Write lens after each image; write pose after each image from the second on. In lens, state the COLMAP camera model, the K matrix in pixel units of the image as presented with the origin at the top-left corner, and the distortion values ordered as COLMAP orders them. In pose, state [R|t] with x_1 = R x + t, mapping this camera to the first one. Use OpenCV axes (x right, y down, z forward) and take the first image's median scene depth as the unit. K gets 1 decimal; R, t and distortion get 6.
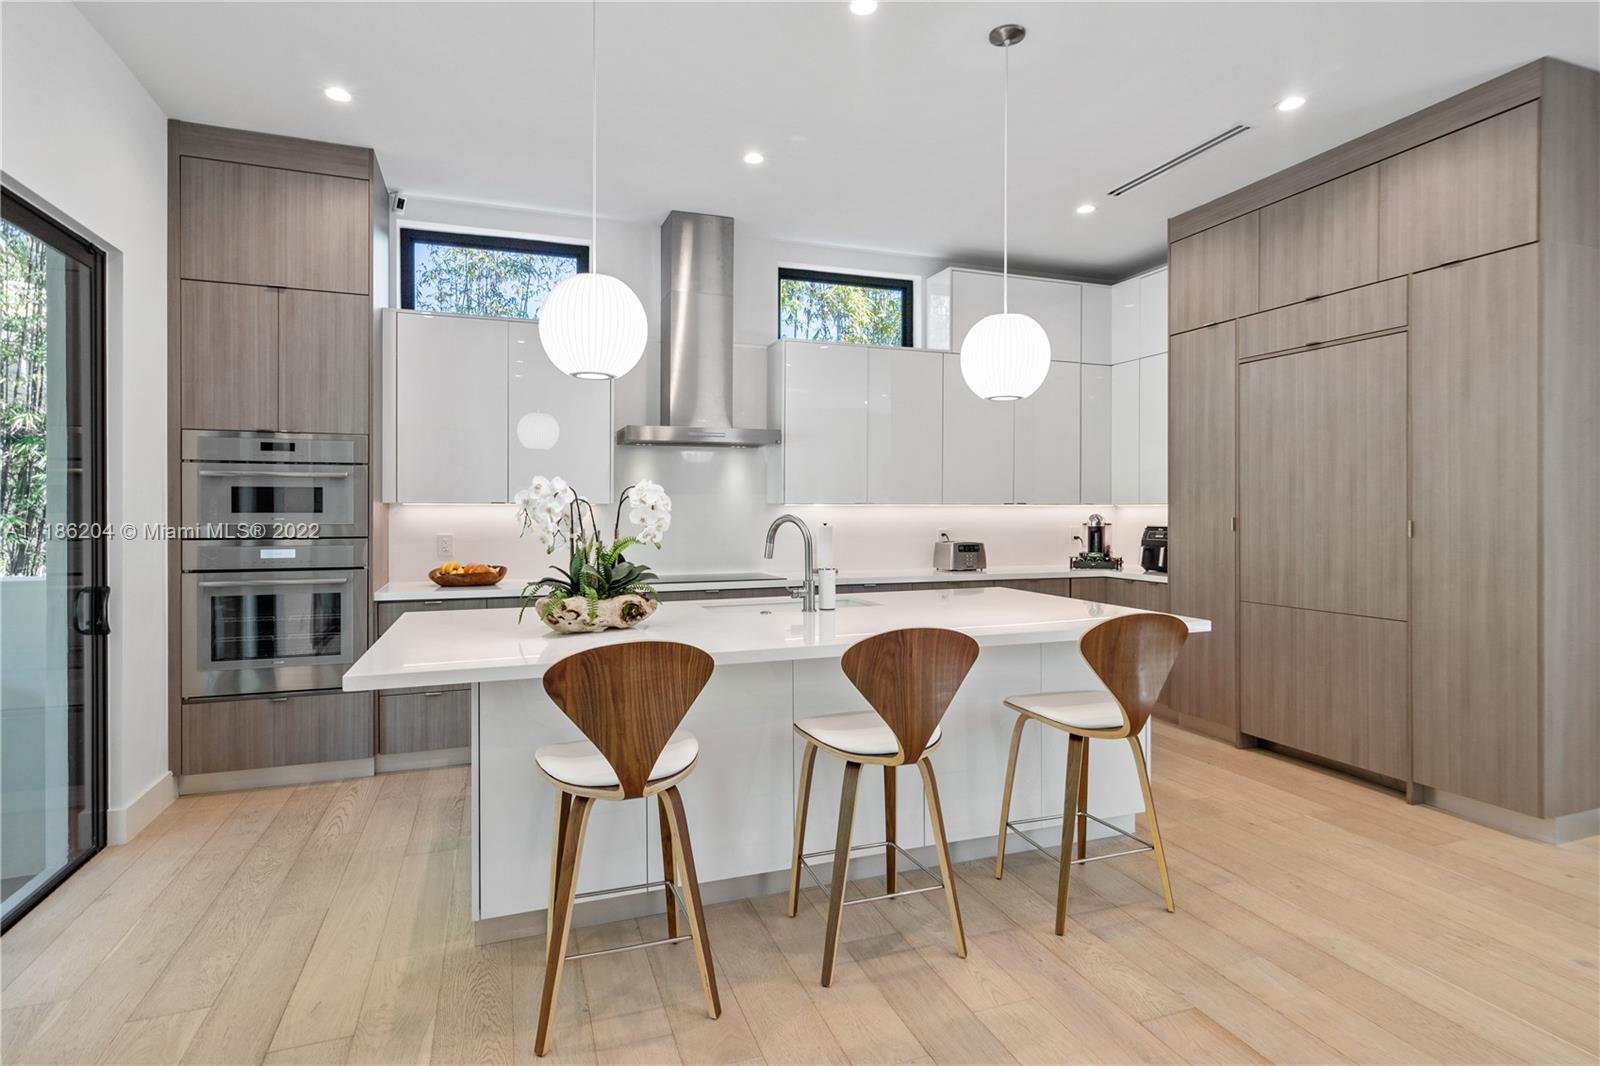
lens RADIAL K [[825.4, 0, 800.0], [0, 825.4, 533.0], [0, 0, 1]] dist [0.003142, 0.000673]
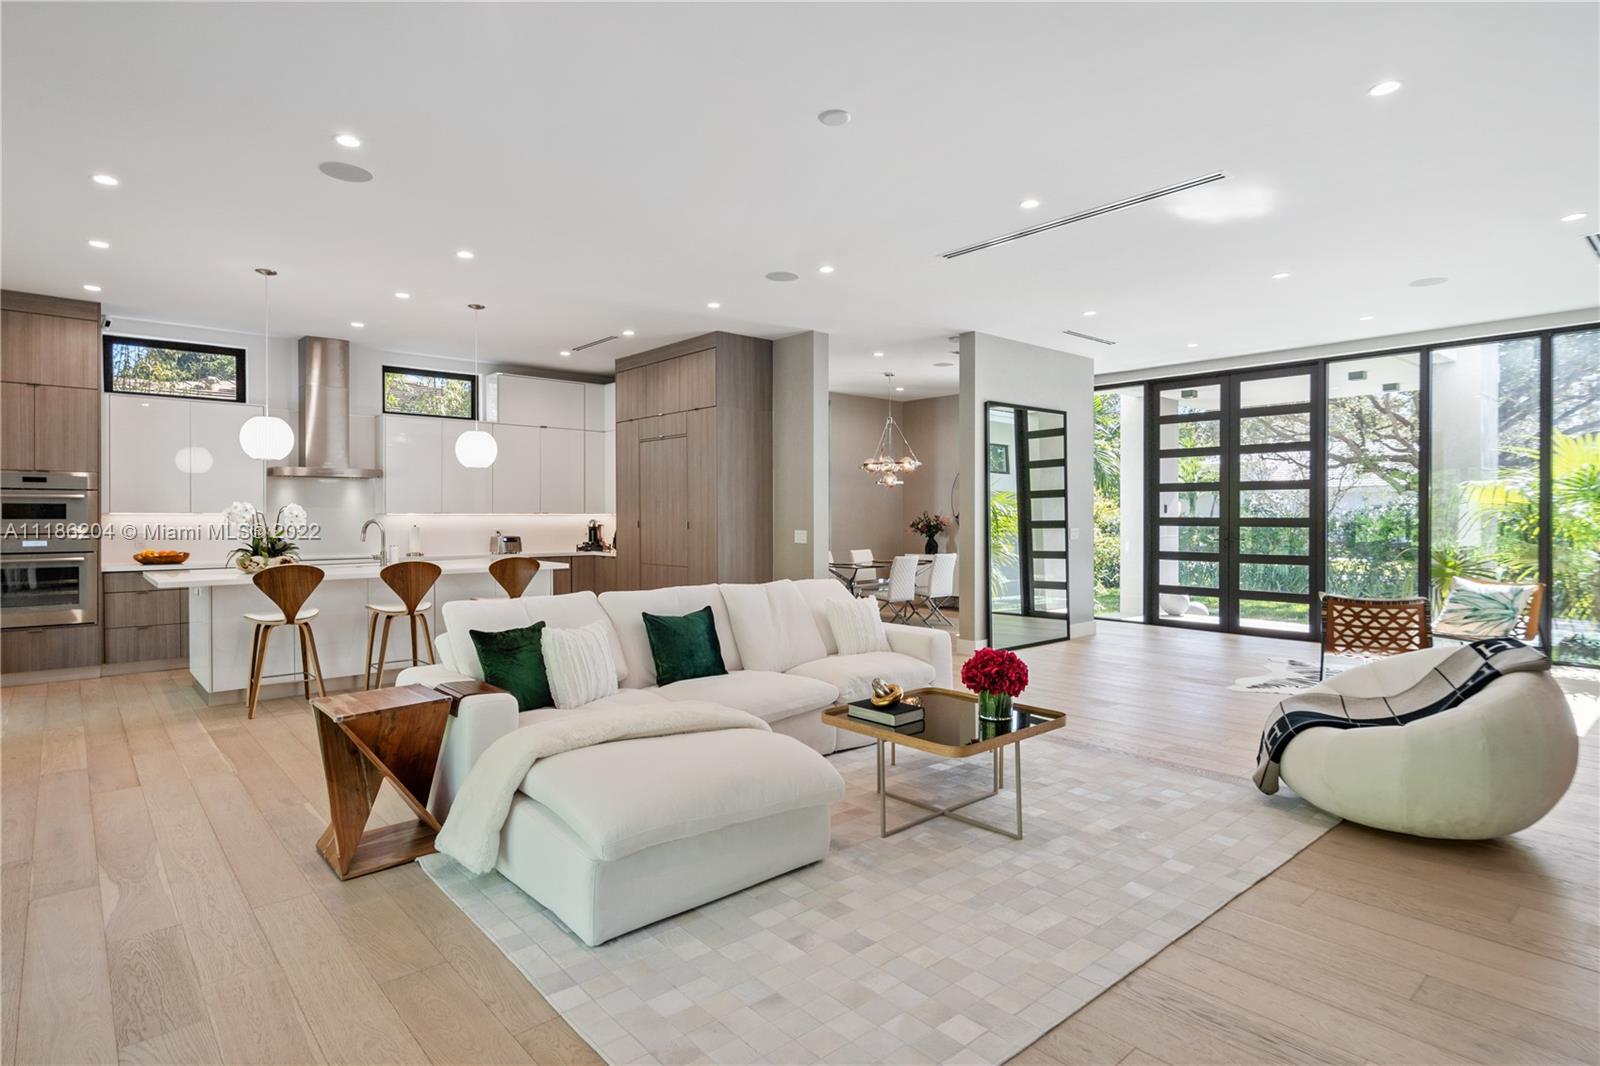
lens RADIAL K [[825.4, 0, 800.0], [0, 825.4, 533.0], [0, 0, 1]] dist [0.003142, 0.000673]
pose [[0.928202, -0.008573, 0.371978, 0.175071], [0.011581, 0.999916, -0.005852, 0.030238], [-0.371896, 0.009739, 0.928223, -1.090861]]
